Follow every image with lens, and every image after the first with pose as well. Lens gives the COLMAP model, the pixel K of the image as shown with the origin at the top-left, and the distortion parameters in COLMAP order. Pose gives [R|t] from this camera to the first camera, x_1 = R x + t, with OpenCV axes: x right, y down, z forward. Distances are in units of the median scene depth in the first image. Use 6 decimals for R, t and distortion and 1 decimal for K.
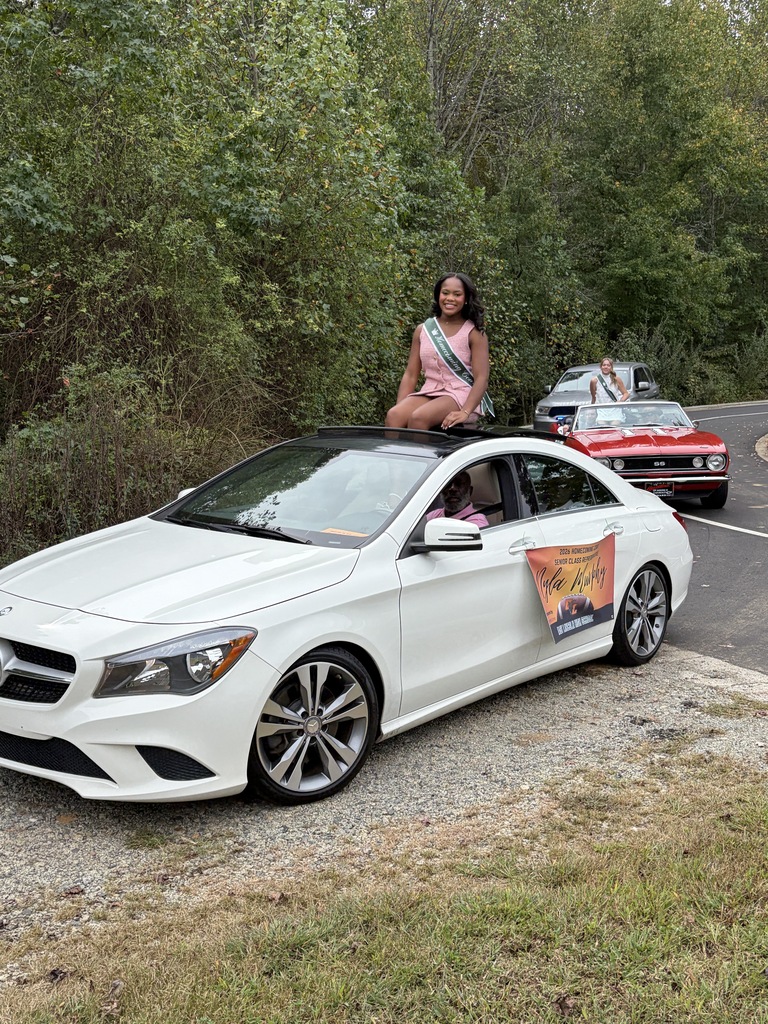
lens RADIAL K [[1021.4, 0, 384.7], [0, 1021.4, 575.1], [0, 0, 1]] dist [0.042314, -0.220972]
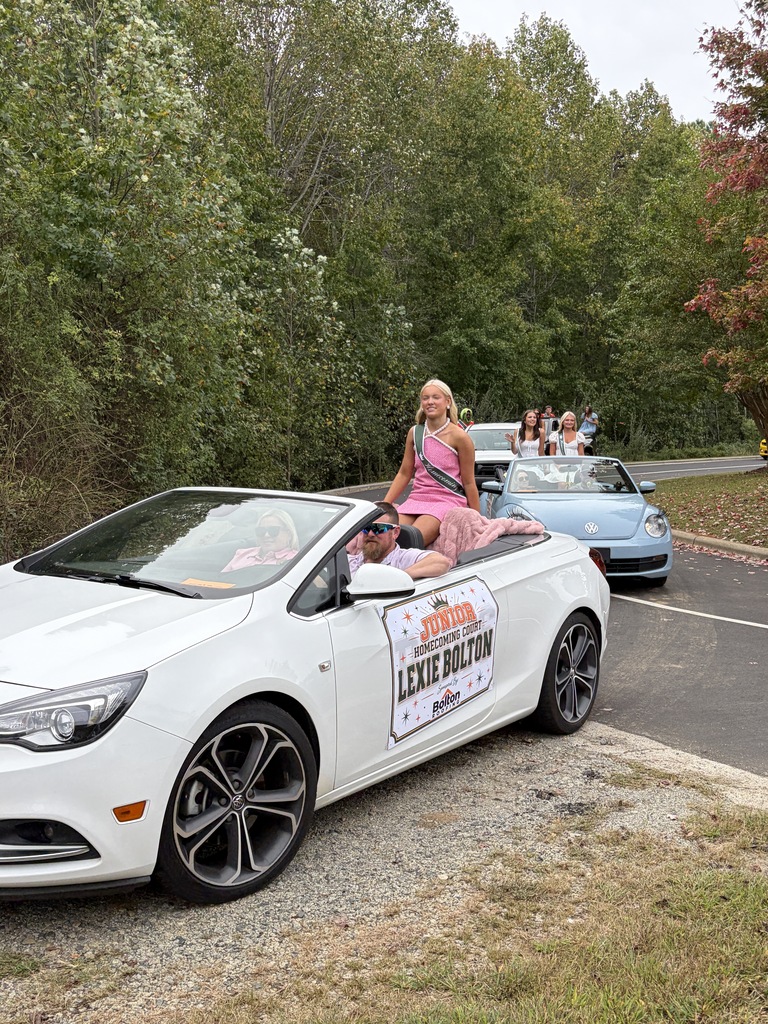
lens RADIAL K [[1029.4, 0, 382.9], [0, 1029.4, 559.7], [0, 0, 1]] dist [-0.010645, 0.024765]
pose [[0.985661, 0.010436, 0.168416, -0.058218], [0.001687, 0.997427, -0.071676, -0.005465], [-0.168730, 0.070932, 0.983107, 0.078849]]
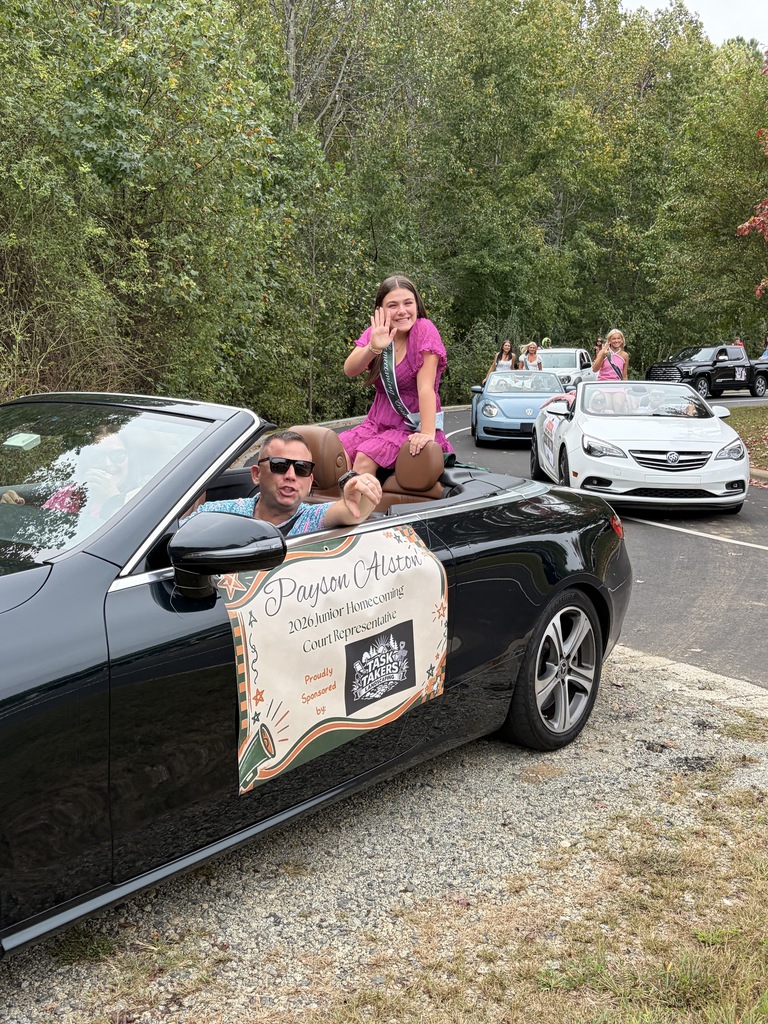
lens RADIAL K [[1030.2, 0, 359.3], [0, 1030.2, 559.5], [0, 0, 1]] dist [-0.012133, -0.011341]
pose [[0.990210, 0.014526, 0.138824, -0.105603], [-0.013846, 0.999887, -0.005861, -0.001285], [-0.138894, 0.003881, 0.990300, 0.201906]]
